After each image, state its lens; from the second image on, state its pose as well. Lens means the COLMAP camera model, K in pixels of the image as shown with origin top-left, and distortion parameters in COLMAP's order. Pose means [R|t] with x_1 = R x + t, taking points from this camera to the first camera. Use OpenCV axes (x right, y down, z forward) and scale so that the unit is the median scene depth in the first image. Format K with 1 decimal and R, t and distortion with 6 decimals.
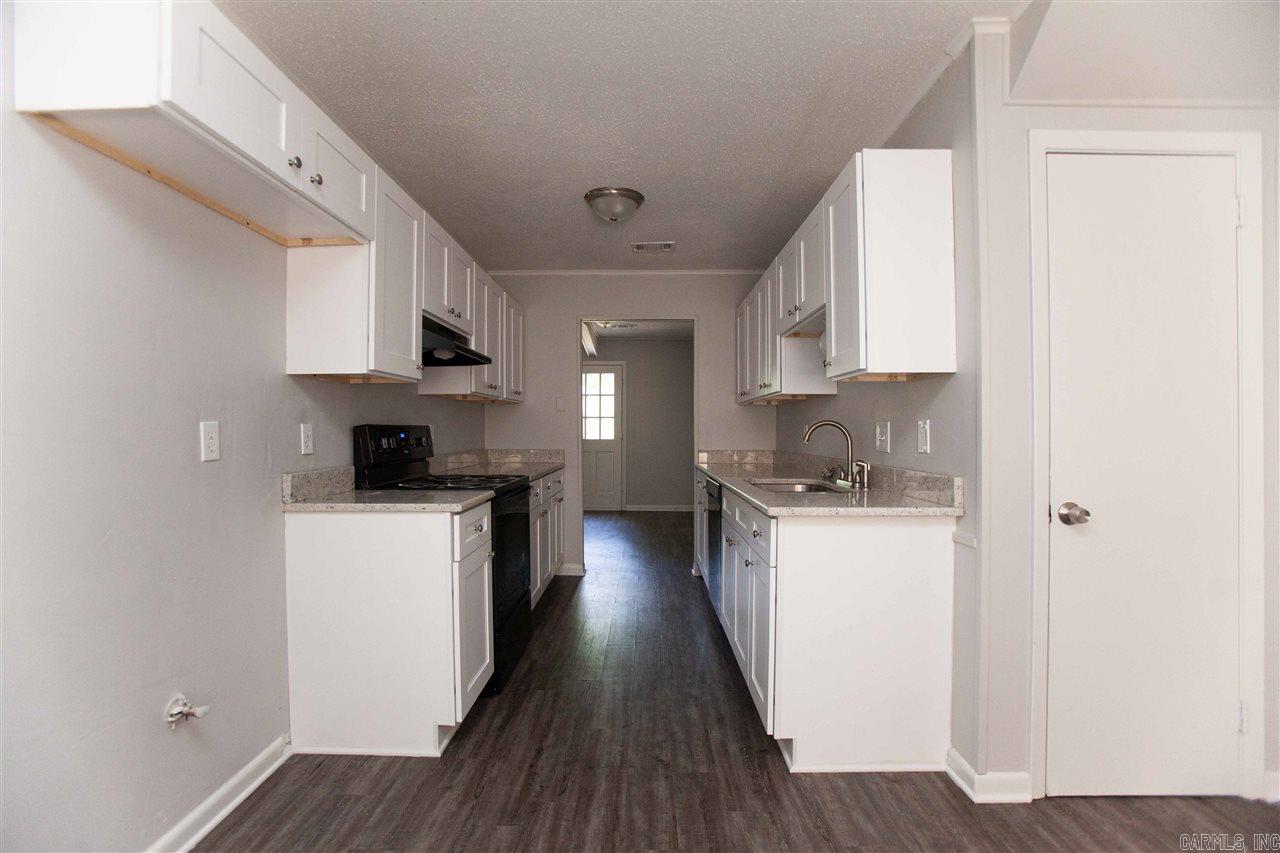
lens RADIAL K [[589.1, 0, 640.0], [0, 589.1, 426.5], [0, 0, 1]] dist [-0.000044, -0.000036]
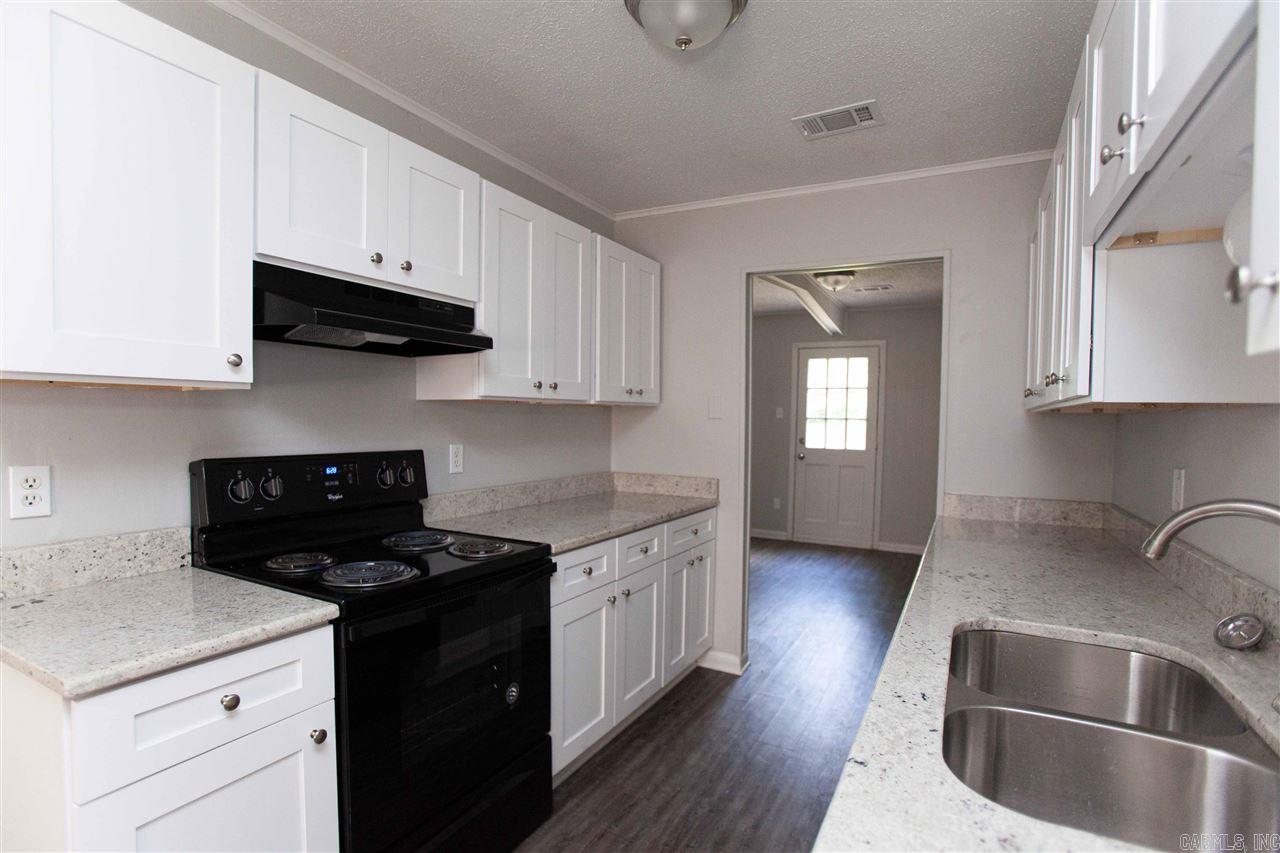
lens RADIAL K [[614.1, 0, 640.1], [0, 614.1, 445.2], [0, 0, 1]] dist [-0.076673, -0.000066]
pose [[0.878989, 0.035021, -0.475553, 0.120027], [-0.013128, 0.998699, 0.049282, -0.030704], [0.476661, -0.037075, 0.878305, 0.389968]]
